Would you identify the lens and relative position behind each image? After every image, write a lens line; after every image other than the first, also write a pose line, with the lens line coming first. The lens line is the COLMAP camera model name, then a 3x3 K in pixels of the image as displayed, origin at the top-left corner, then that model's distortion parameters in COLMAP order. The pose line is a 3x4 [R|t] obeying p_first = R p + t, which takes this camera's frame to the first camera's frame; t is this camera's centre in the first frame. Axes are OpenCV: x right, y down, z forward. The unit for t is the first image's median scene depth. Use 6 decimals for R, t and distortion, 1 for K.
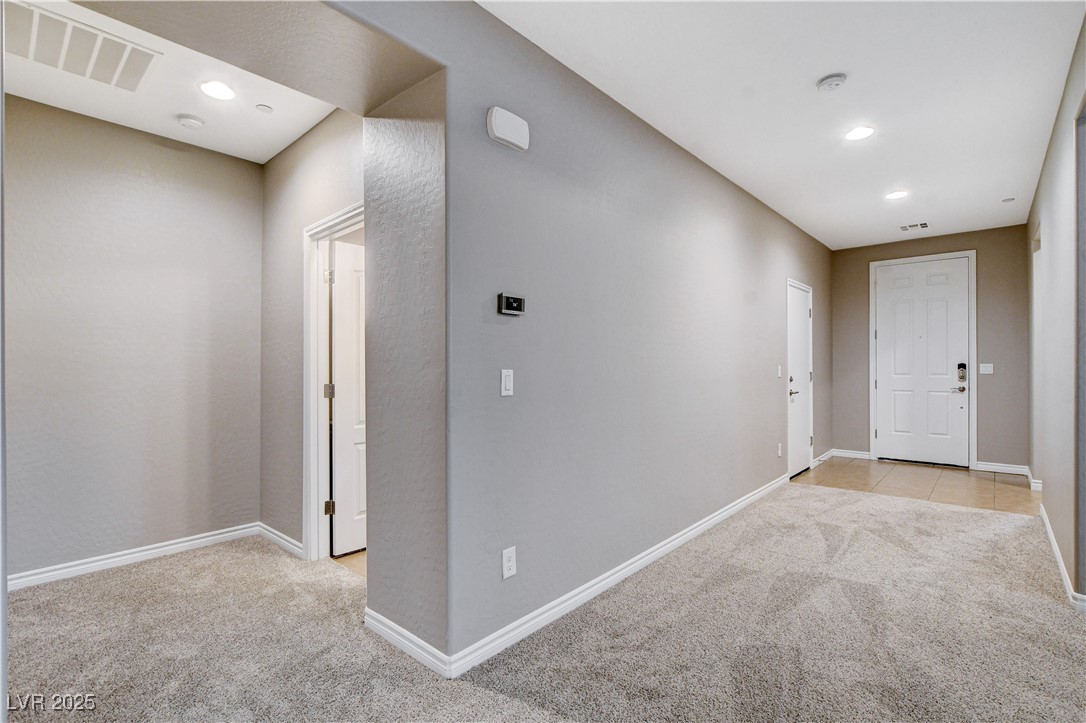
lens RADIAL K [[522.6, 0, 545.9], [0, 522.6, 369.0], [0, 0, 1]] dist [-0.005544, -0.000774]
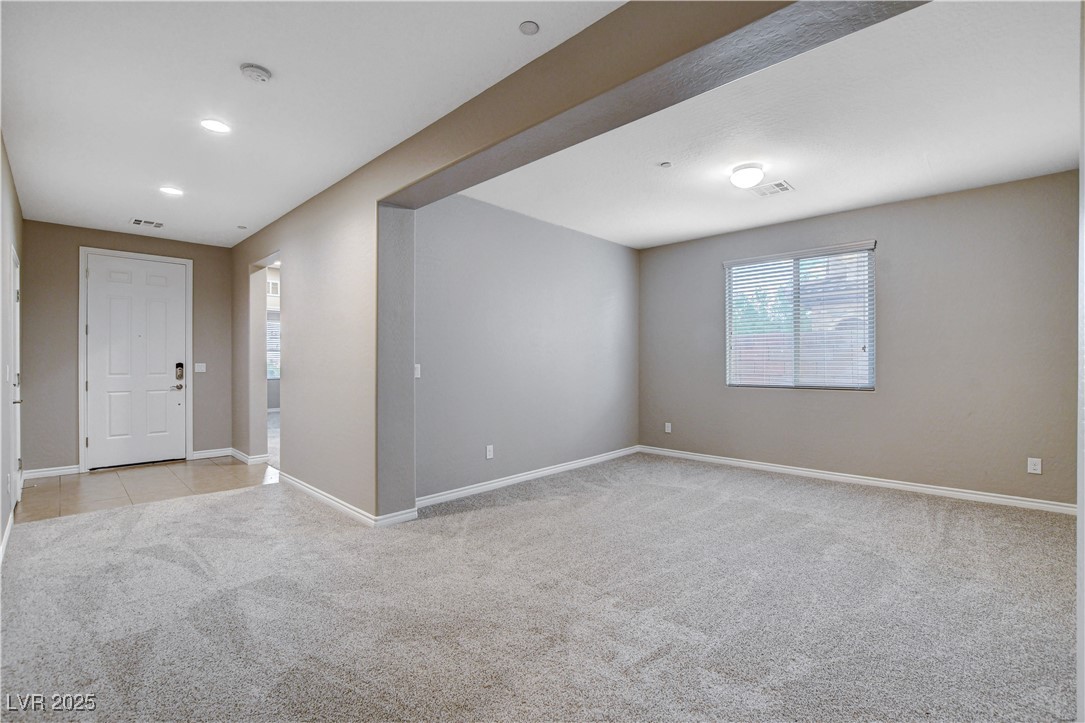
lens RADIAL K [[482.3, 0, 547.1], [0, 482.3, 363.0], [0, 0, 1]] dist [-0.019705, 0.002096]
pose [[0.022736, 0.003015, 0.999737, -0.215845], [0.007019, 0.999970, -0.003175, -0.002765], [-0.999717, 0.007089, 0.022714, 0.288310]]
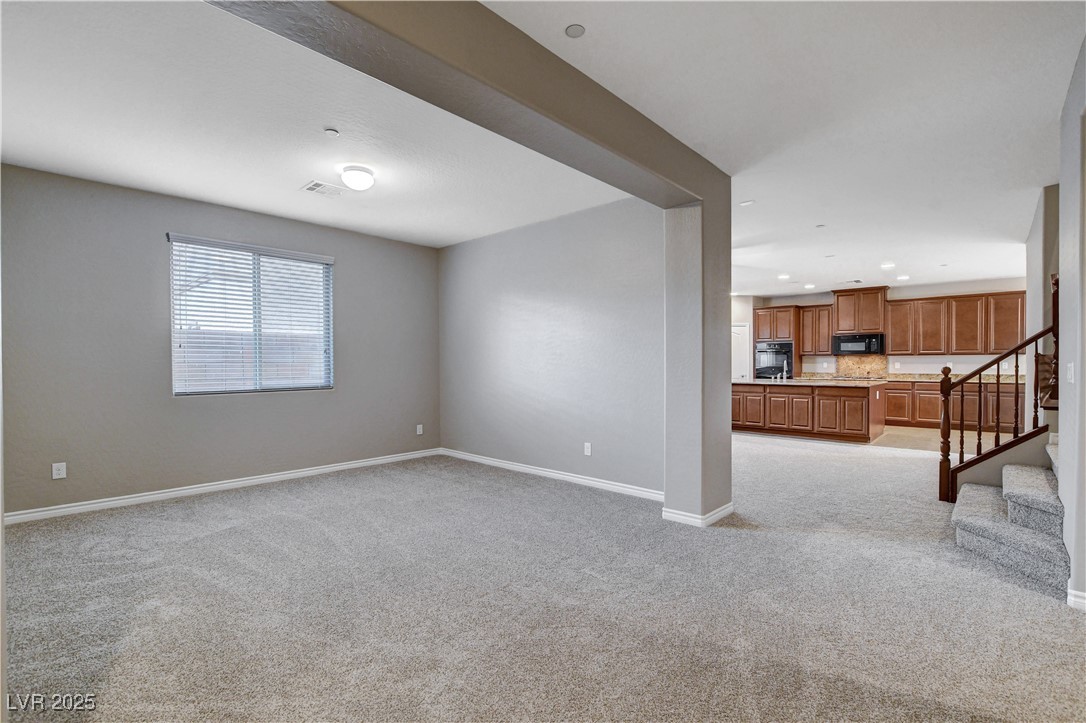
lens RADIAL K [[482.8, 0, 557.8], [0, 482.8, 366.1], [0, 0, 1]] dist [-0.019705, 0.002096]
pose [[-0.999924, 0.011032, 0.005465, 0.306915], [0.011100, 0.999859, 0.012590, -0.006276], [-0.005325, 0.012650, -0.999906, 0.835630]]
